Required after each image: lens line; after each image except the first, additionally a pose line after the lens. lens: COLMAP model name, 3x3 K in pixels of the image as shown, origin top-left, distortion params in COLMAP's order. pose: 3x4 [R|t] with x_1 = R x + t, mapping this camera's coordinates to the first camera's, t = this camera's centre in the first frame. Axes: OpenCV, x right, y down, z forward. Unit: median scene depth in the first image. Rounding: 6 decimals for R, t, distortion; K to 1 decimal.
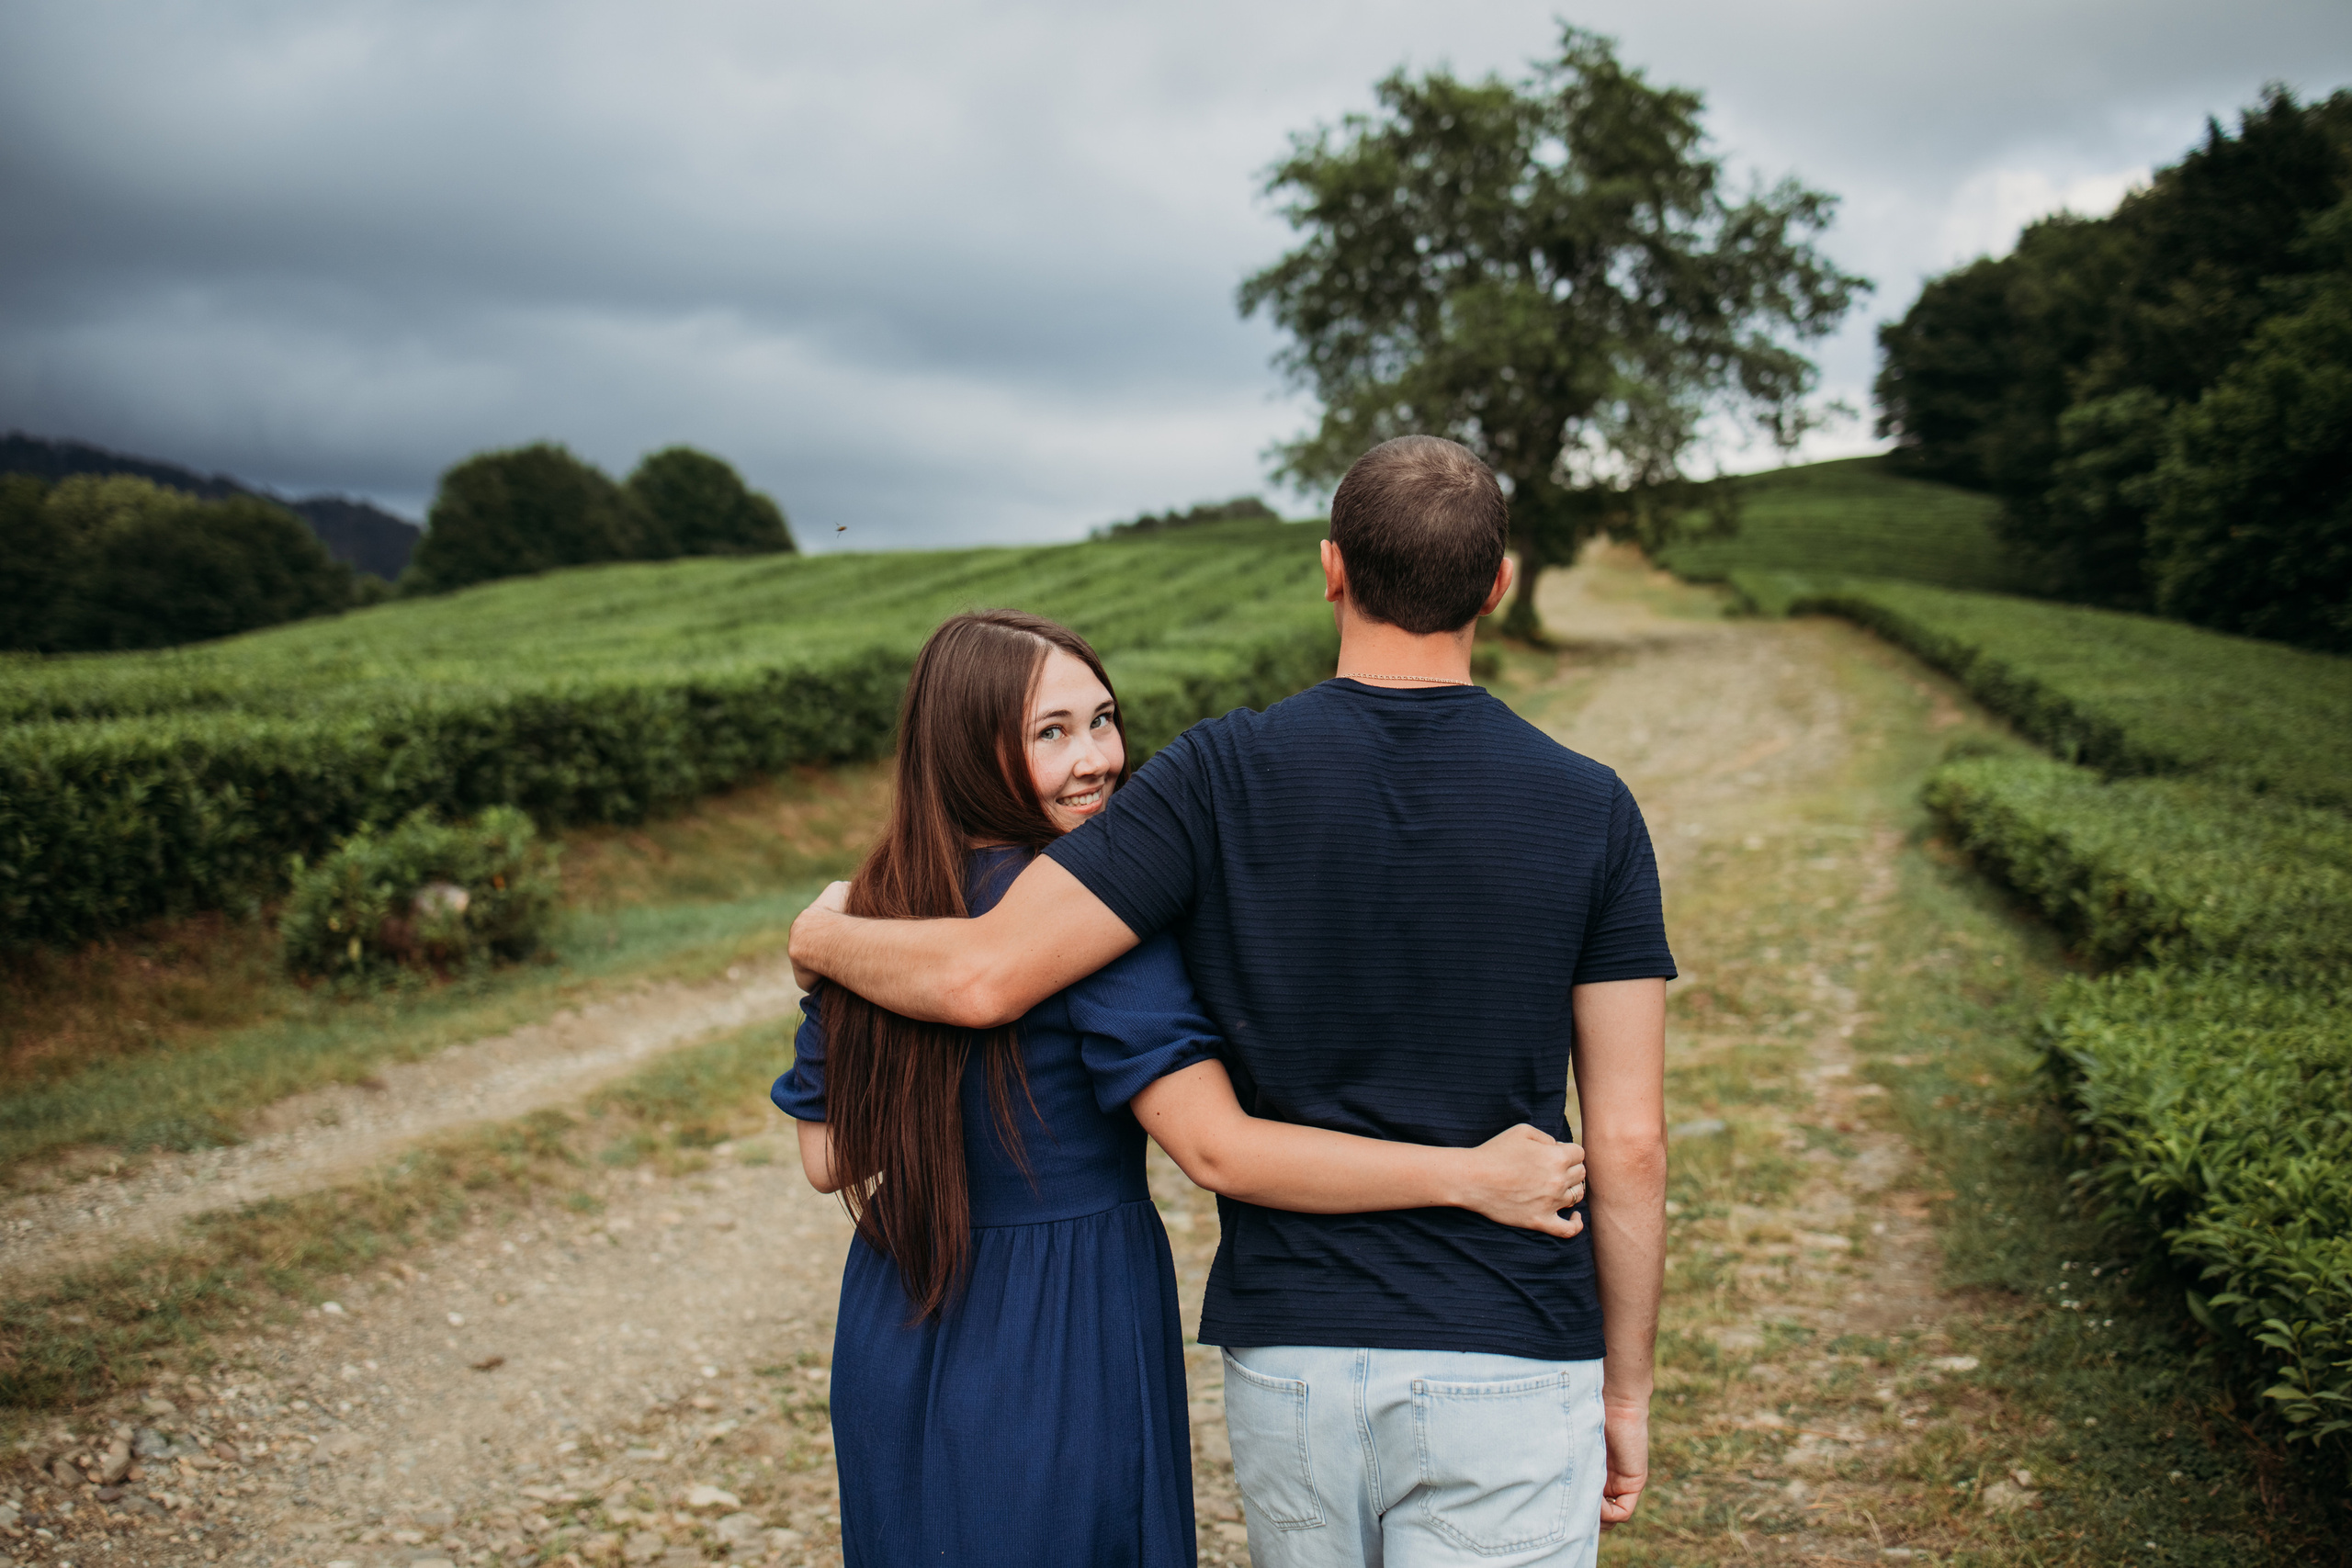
lens RADIAL K [[2381.3, 0, 1177.6], [0, 2381.3, 765.0], [0, 0, 1]] dist [-0.062924, 0.000000]
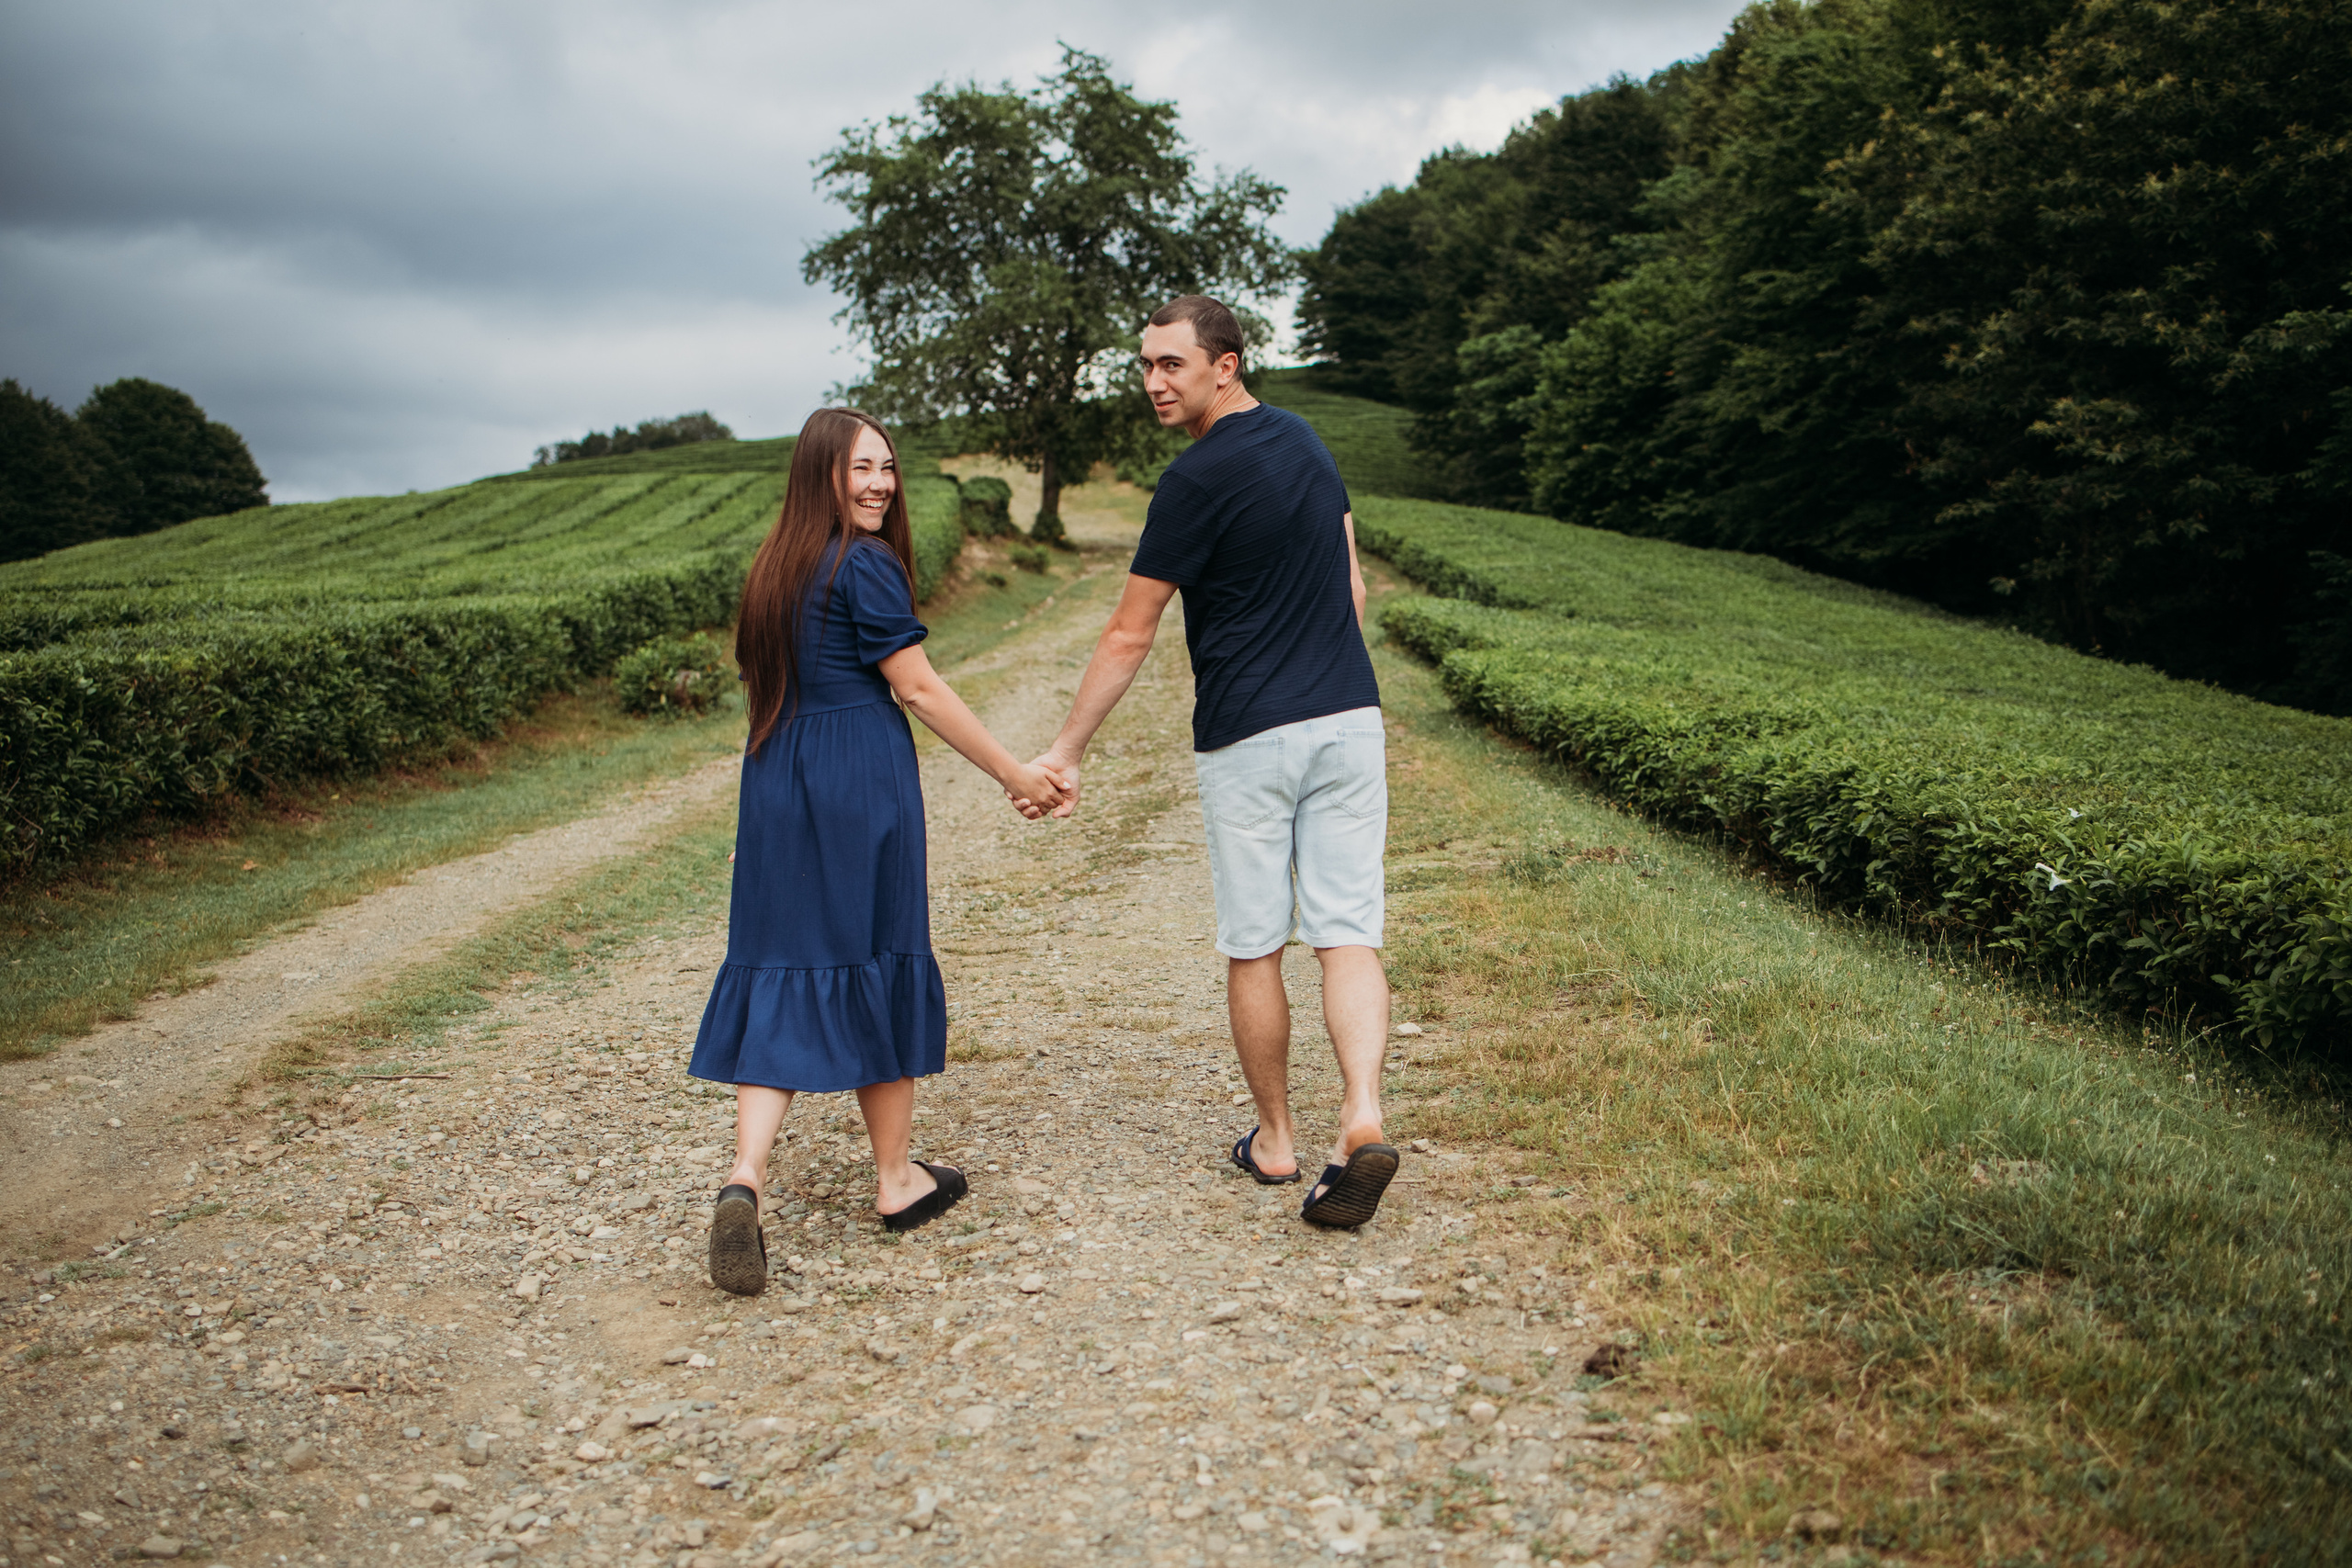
lens RADIAL K [[2381.3, 0, 1172.6], [0, 2381.3, 793.0], [0, 0, 1]] dist [-0.062924, 0.000000]
pose [[0.972398, -0.049883, 0.227936, -0.082862], [0.038828, 0.997854, 0.052732, 0.014249], [-0.230077, -0.042426, 0.972247, -0.232915]]
